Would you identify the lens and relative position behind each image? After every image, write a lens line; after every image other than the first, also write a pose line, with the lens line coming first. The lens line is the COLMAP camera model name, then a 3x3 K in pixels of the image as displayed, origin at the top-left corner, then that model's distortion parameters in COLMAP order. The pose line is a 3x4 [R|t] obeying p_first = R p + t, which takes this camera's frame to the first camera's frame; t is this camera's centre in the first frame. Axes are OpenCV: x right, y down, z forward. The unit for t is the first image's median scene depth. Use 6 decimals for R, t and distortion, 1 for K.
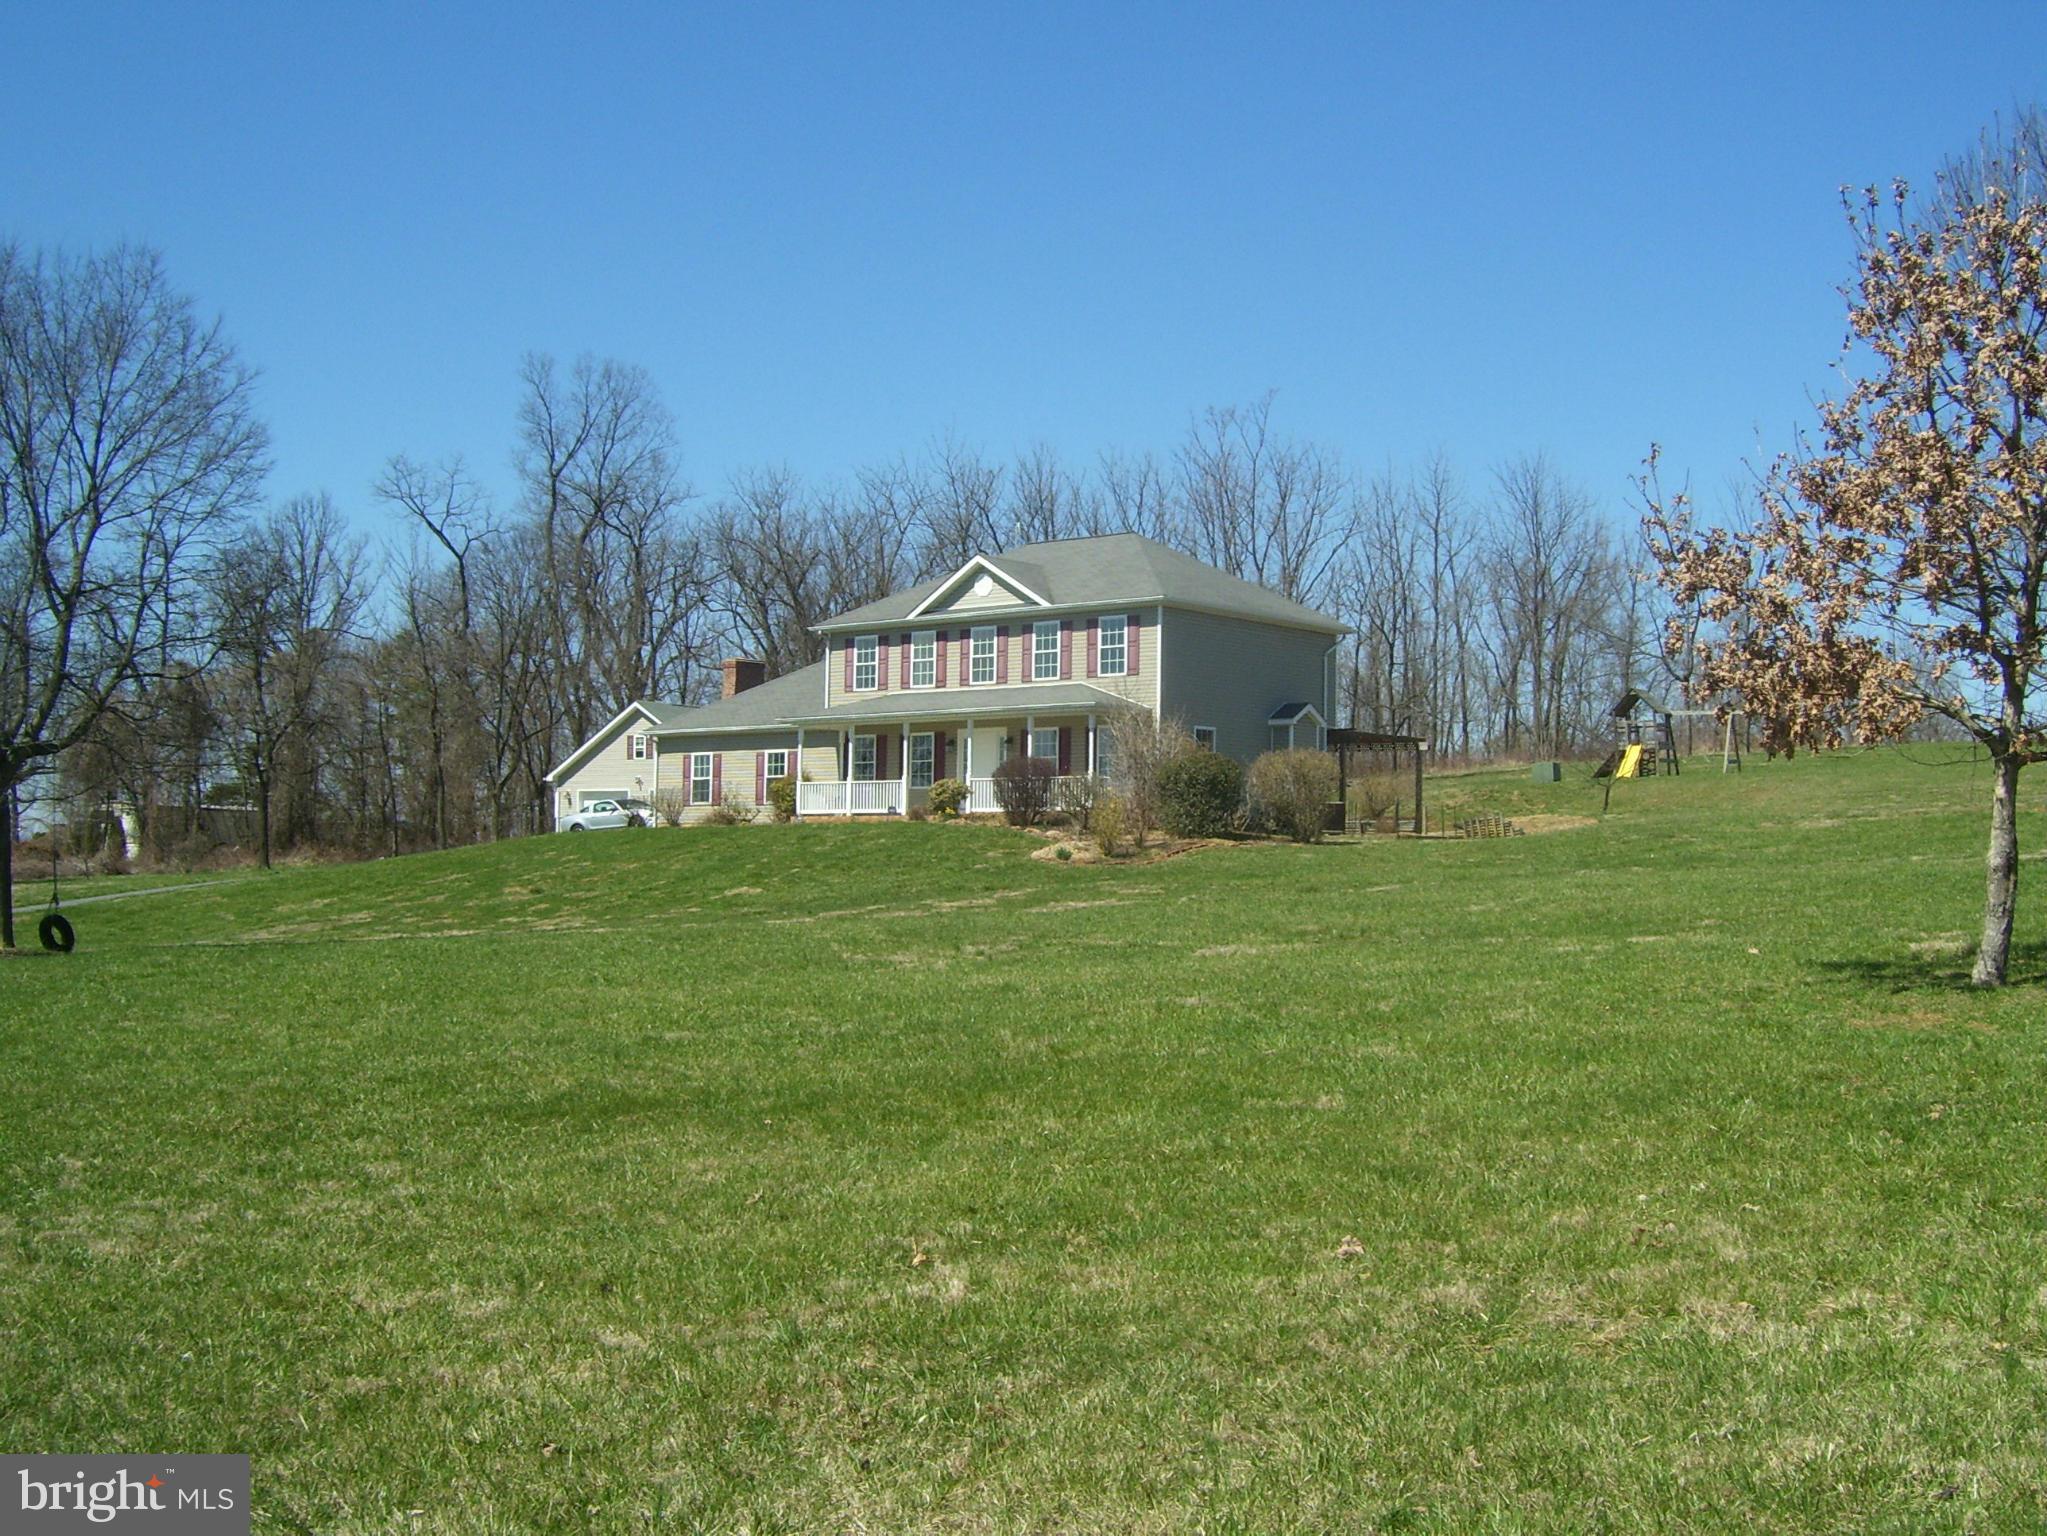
lens RADIAL K [[2259.6, 0, 1063.2], [0, 2259.6, 758.6], [0, 0, 1]] dist [-0.201098, 0.186098]
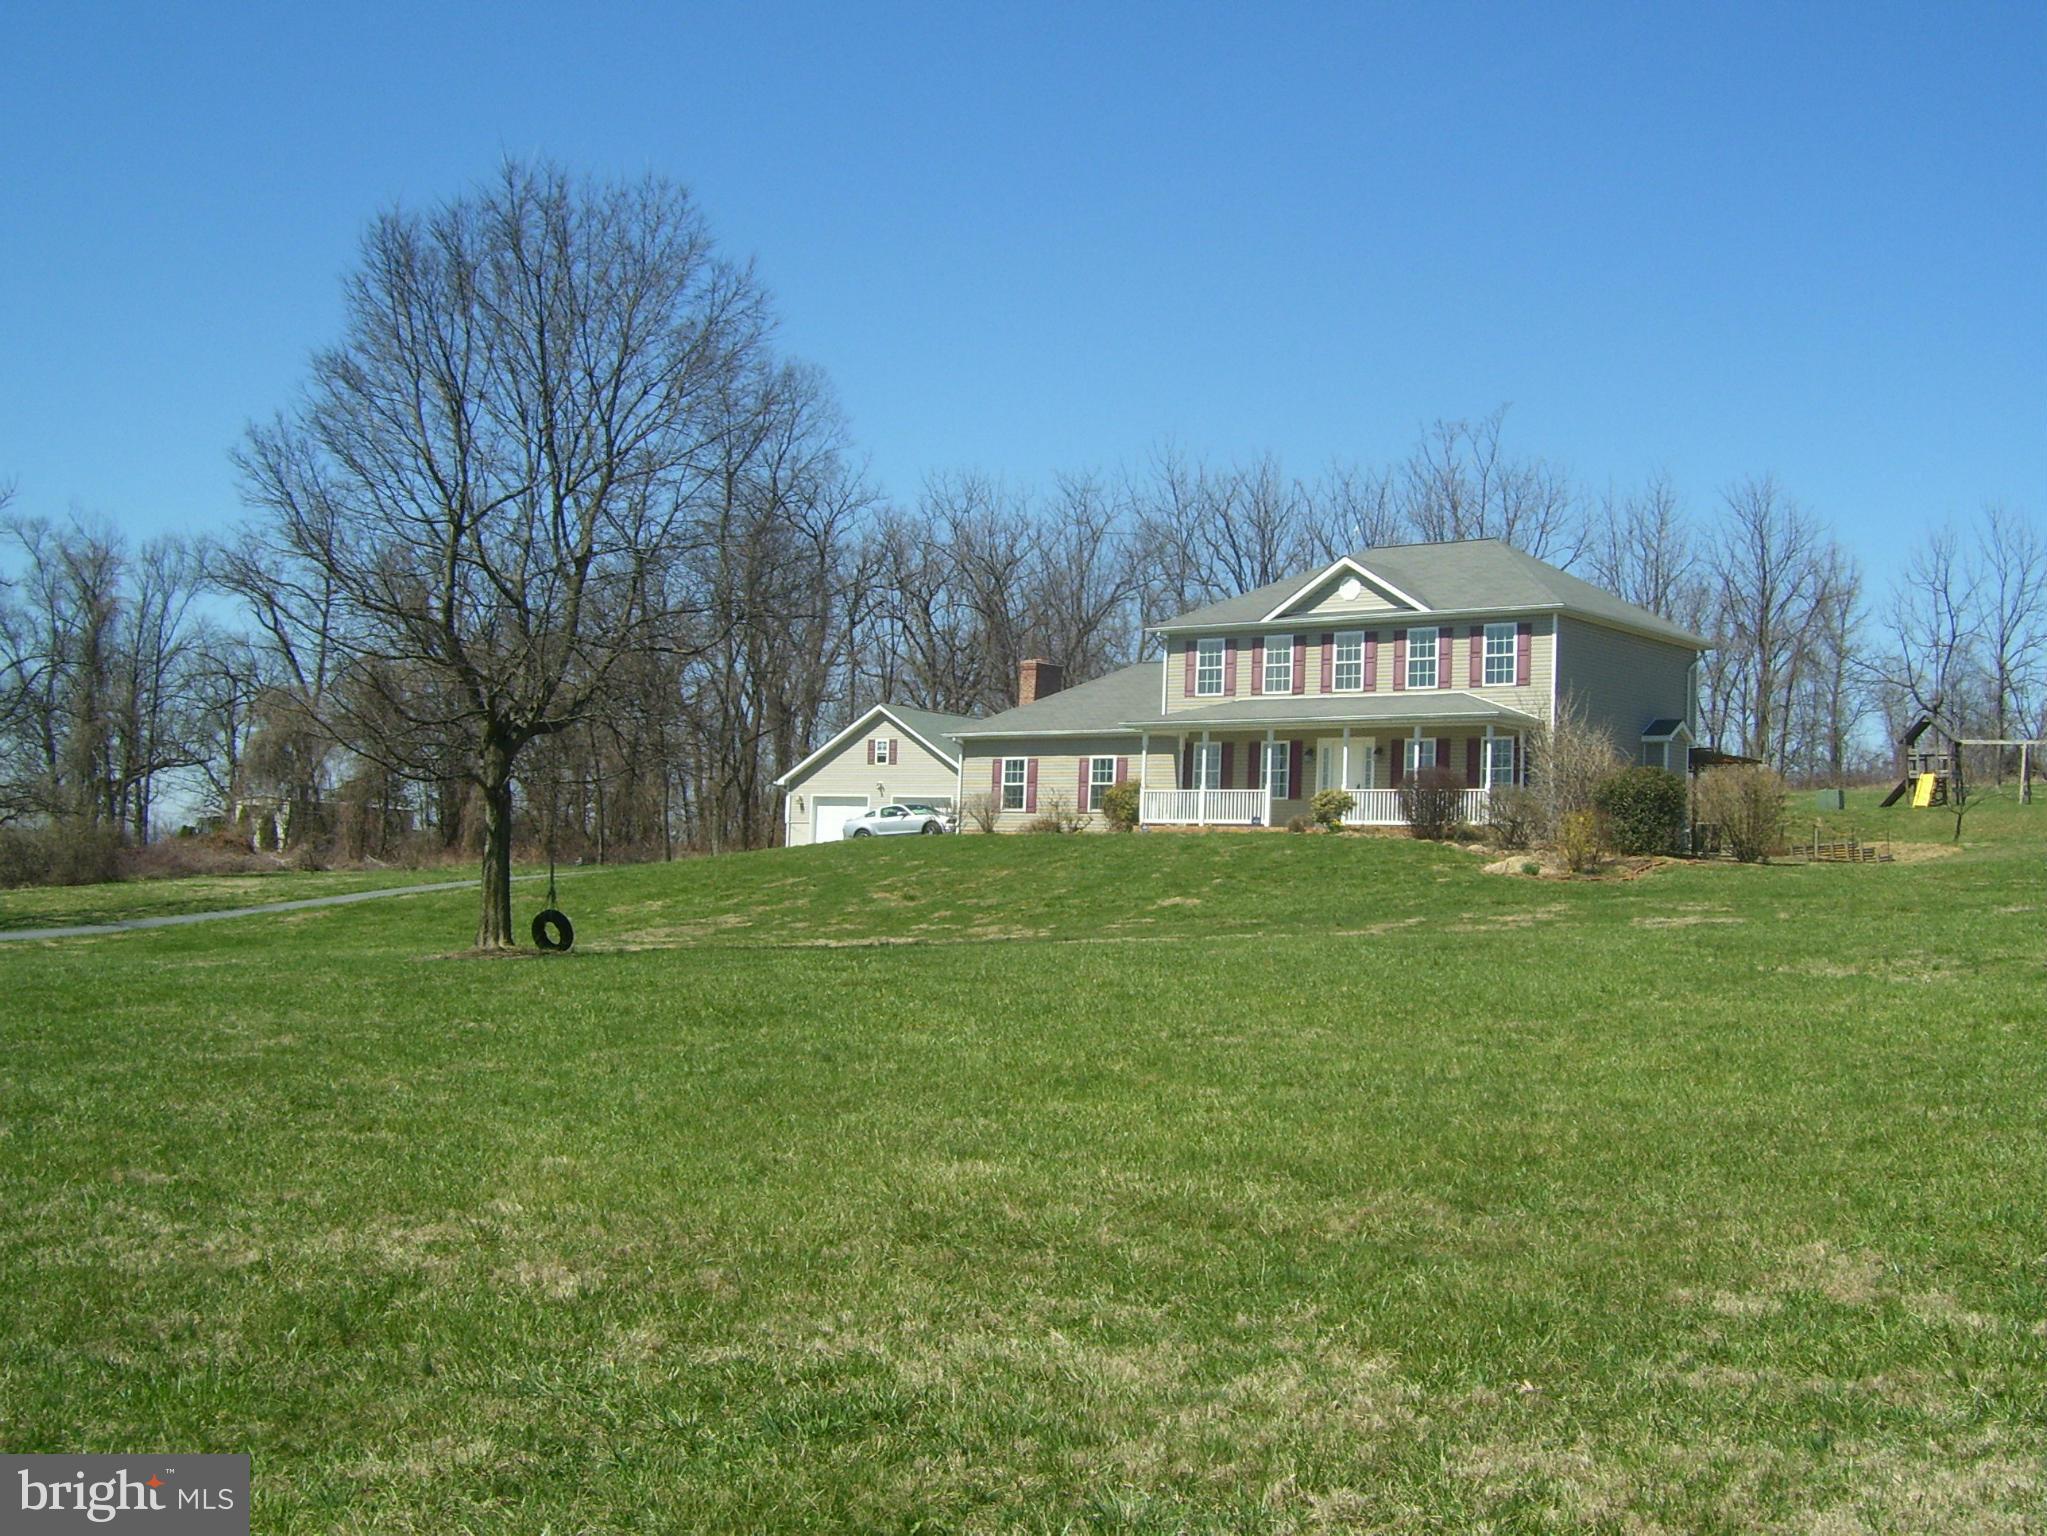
lens RADIAL K [[2259.6, 0, 1063.2], [0, 2259.6, 758.6], [0, 0, 1]] dist [-0.201098, 0.186098]
pose [[0.999639, 0.024072, -0.011915, -0.140121], [-0.024186, 0.999662, -0.009488, 0.007175], [0.011683, 0.009772, 0.999884, 0.043102]]
